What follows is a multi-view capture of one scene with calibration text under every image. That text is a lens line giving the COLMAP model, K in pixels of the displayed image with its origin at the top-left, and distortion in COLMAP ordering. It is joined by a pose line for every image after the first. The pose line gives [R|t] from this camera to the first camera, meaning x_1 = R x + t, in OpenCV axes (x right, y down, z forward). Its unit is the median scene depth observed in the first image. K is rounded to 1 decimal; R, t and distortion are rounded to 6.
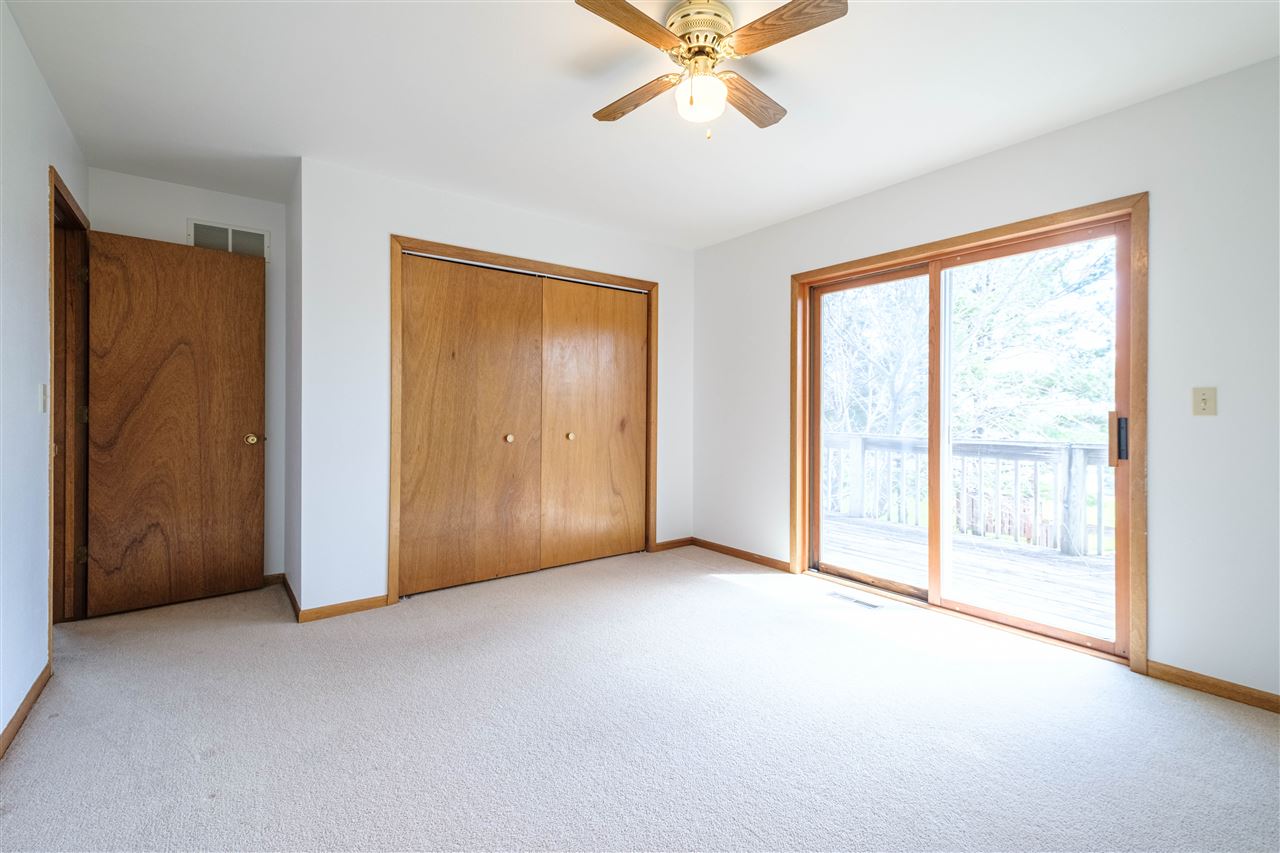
lens RADIAL K [[558.8, 0, 643.5], [0, 558.8, 414.9], [0, 0, 1]] dist [0.025951, -0.002188]
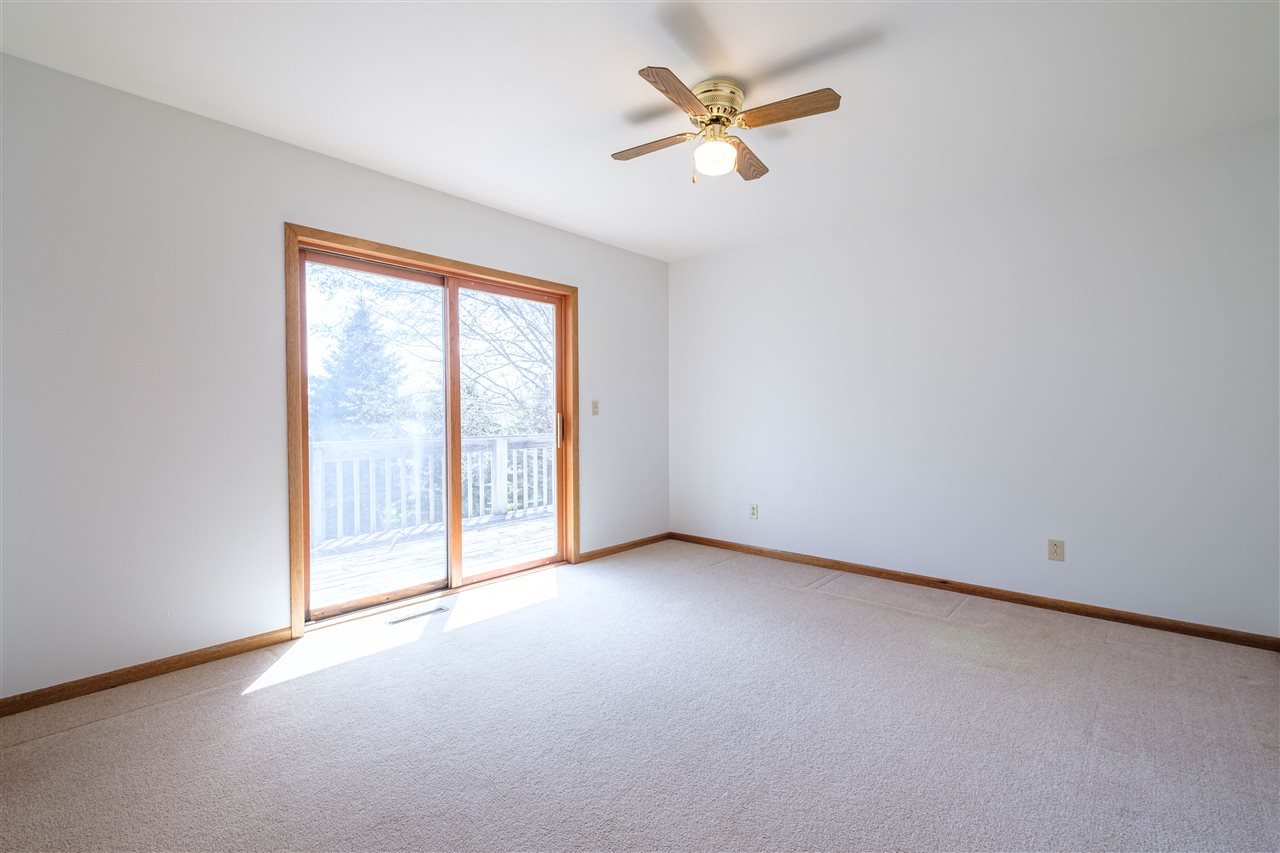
lens RADIAL K [[558.8, 0, 639.4], [0, 558.8, 426.0], [0, 0, 1]] dist [0.025951, -0.002188]
pose [[-0.176724, -0.016077, 0.984129, -0.624245], [0.014353, 0.999718, 0.018909, 0.001931], [-0.984156, 0.017467, -0.176443, 0.823743]]
